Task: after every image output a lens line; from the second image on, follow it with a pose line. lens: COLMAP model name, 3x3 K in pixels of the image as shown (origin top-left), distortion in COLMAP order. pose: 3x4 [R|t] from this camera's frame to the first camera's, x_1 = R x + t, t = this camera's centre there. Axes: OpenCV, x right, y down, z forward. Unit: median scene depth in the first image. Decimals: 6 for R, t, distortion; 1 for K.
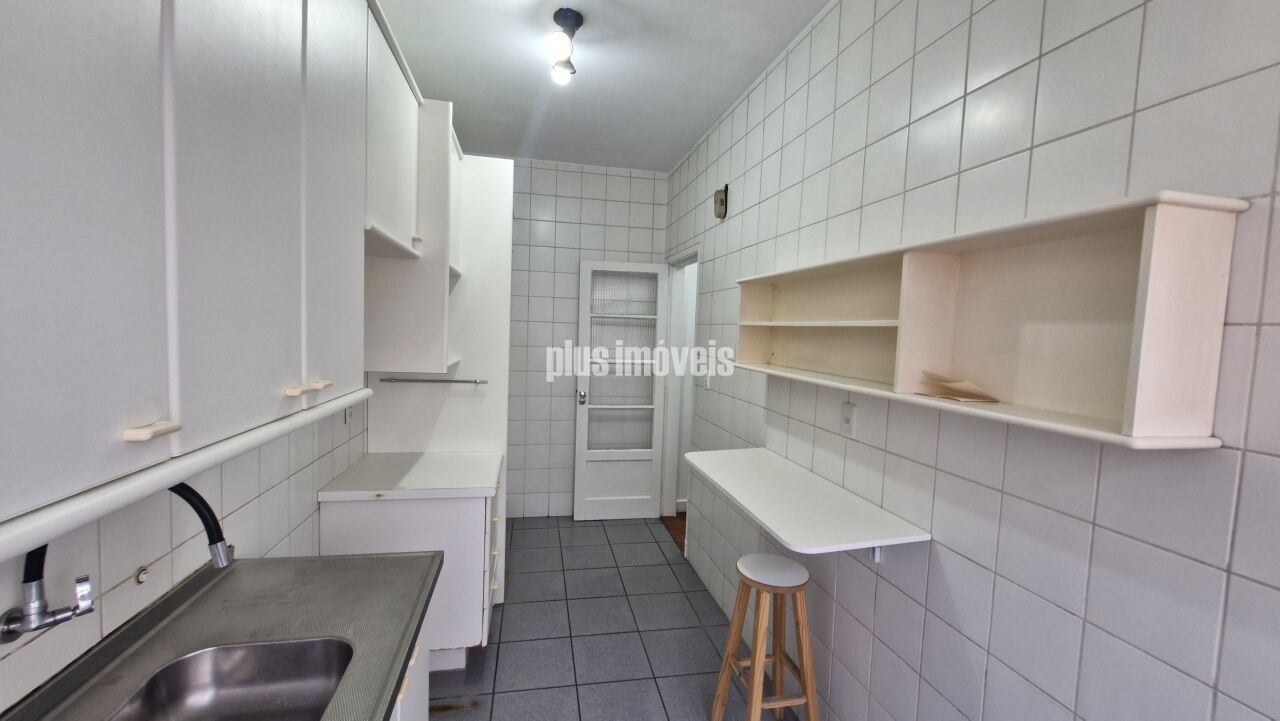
lens RADIAL K [[500.8, 0, 630.2], [0, 500.8, 361.9], [0, 0, 1]] dist [0.002673, -0.001376]
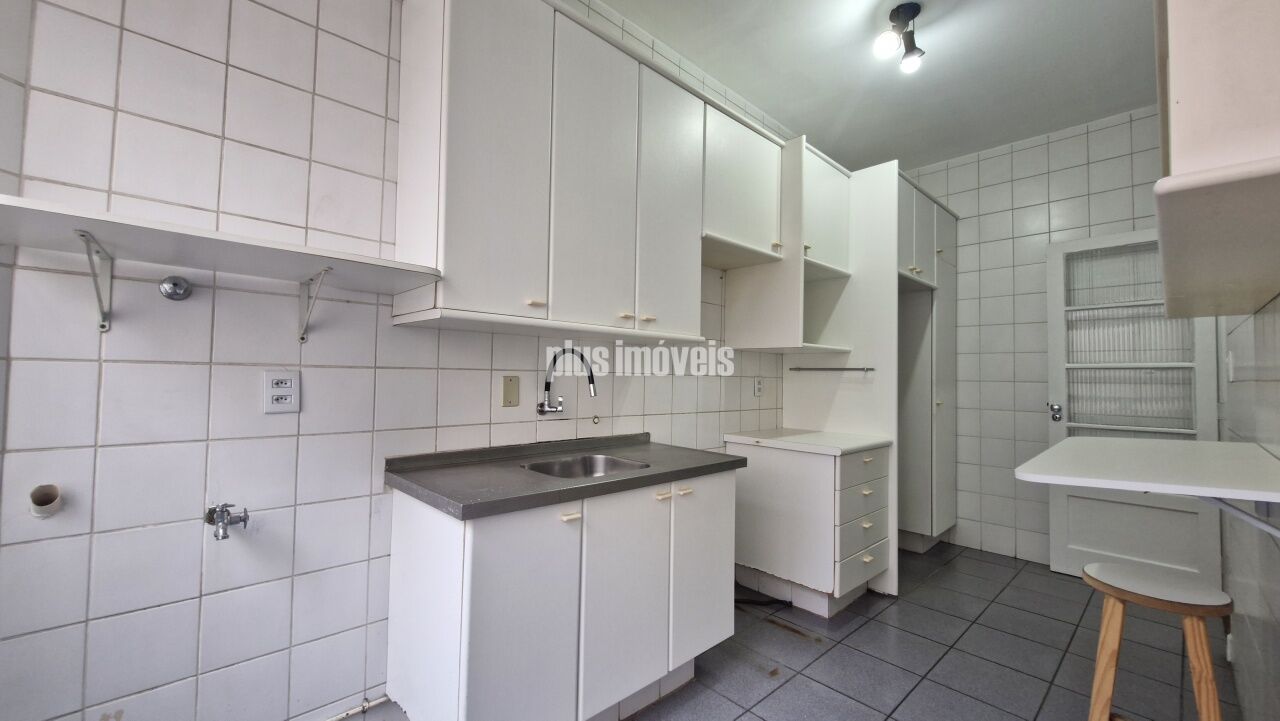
lens RADIAL K [[500.8, 0, 636.1], [0, 500.8, 362.1], [0, 0, 1]] dist [0.002673, -0.001376]
pose [[0.523718, -0.054219, -0.850165, 0.354069], [-0.049211, 0.994381, -0.093731, 0.148844], [0.850469, 0.090926, 0.518107, 0.016746]]
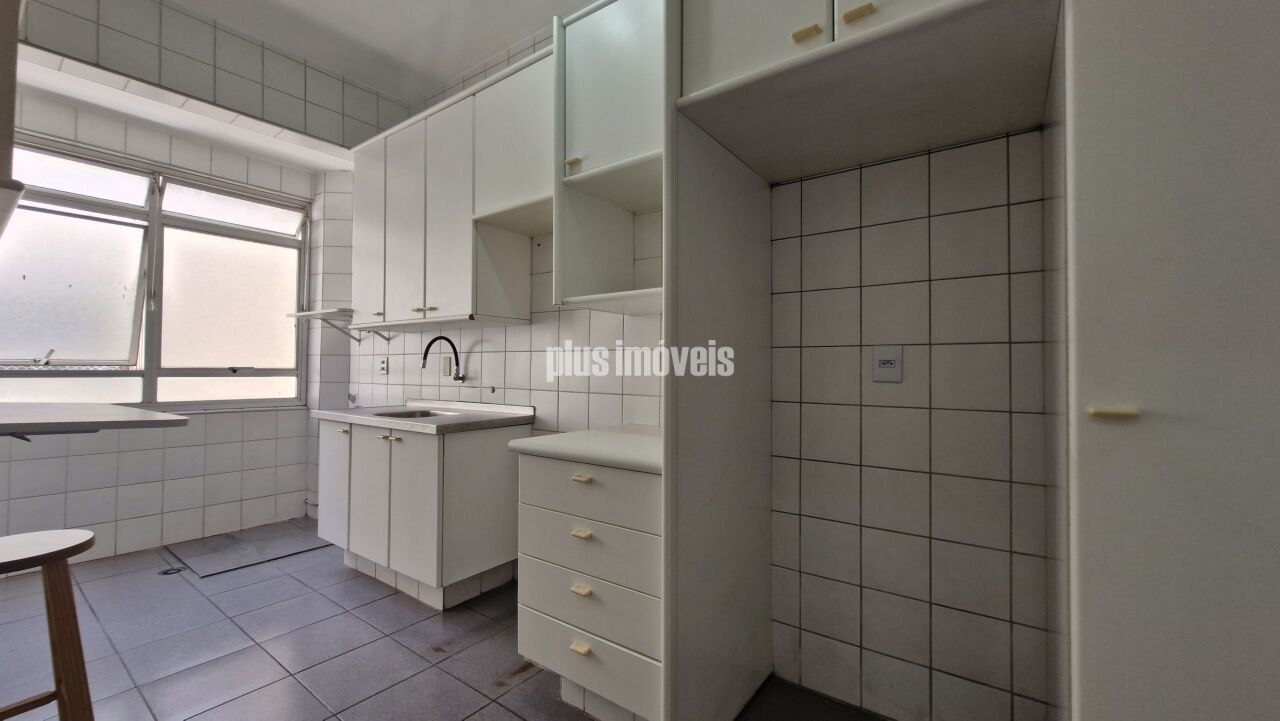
lens RADIAL K [[500.8, 0, 646.1], [0, 500.8, 362.7], [0, 0, 1]] dist [0.002673, -0.001376]
pose [[-0.729304, -0.043383, -0.682813, 0.088787], [-0.065947, 0.997798, 0.007041, 0.087457], [0.681004, 0.050165, -0.730559, 1.371067]]
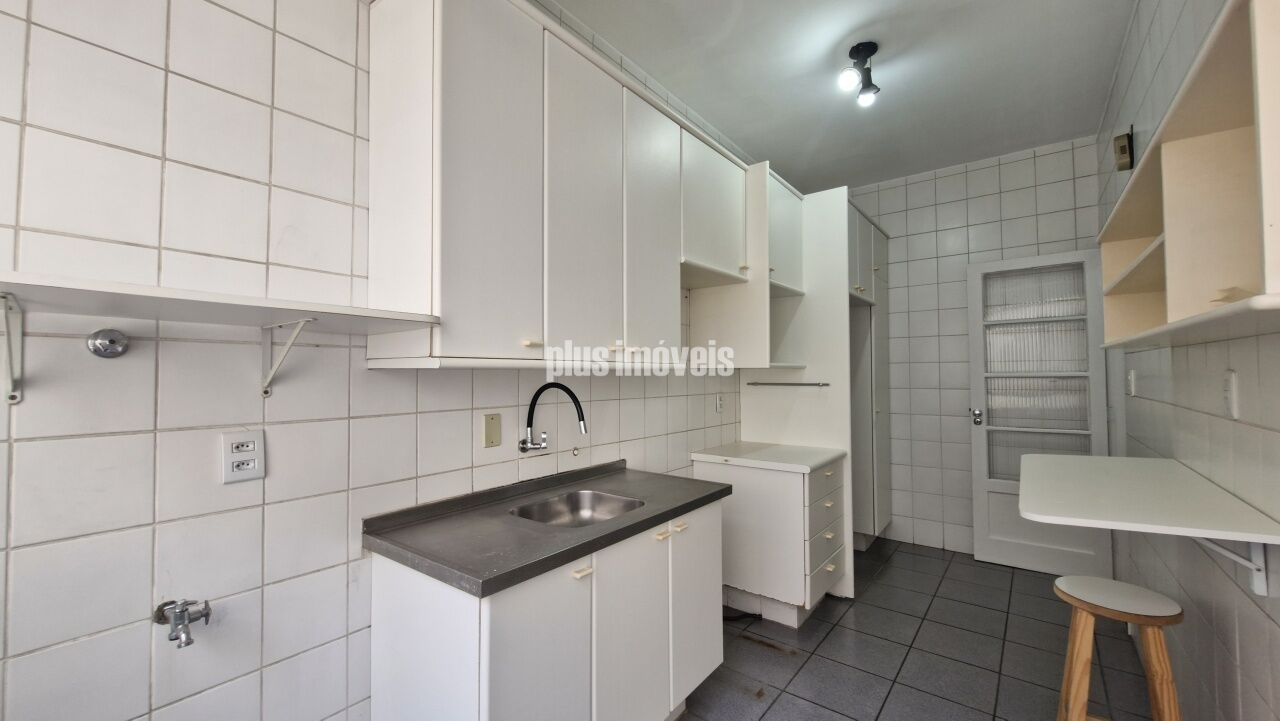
lens RADIAL K [[500.8, 0, 635.3], [0, 500.8, 361.9], [0, 0, 1]] dist [0.002673, -0.001376]
pose [[0.647825, -0.059132, -0.759491, 0.285044], [-0.017131, 0.995600, -0.092127, 0.099261], [0.761597, 0.072693, 0.643961, -0.052730]]
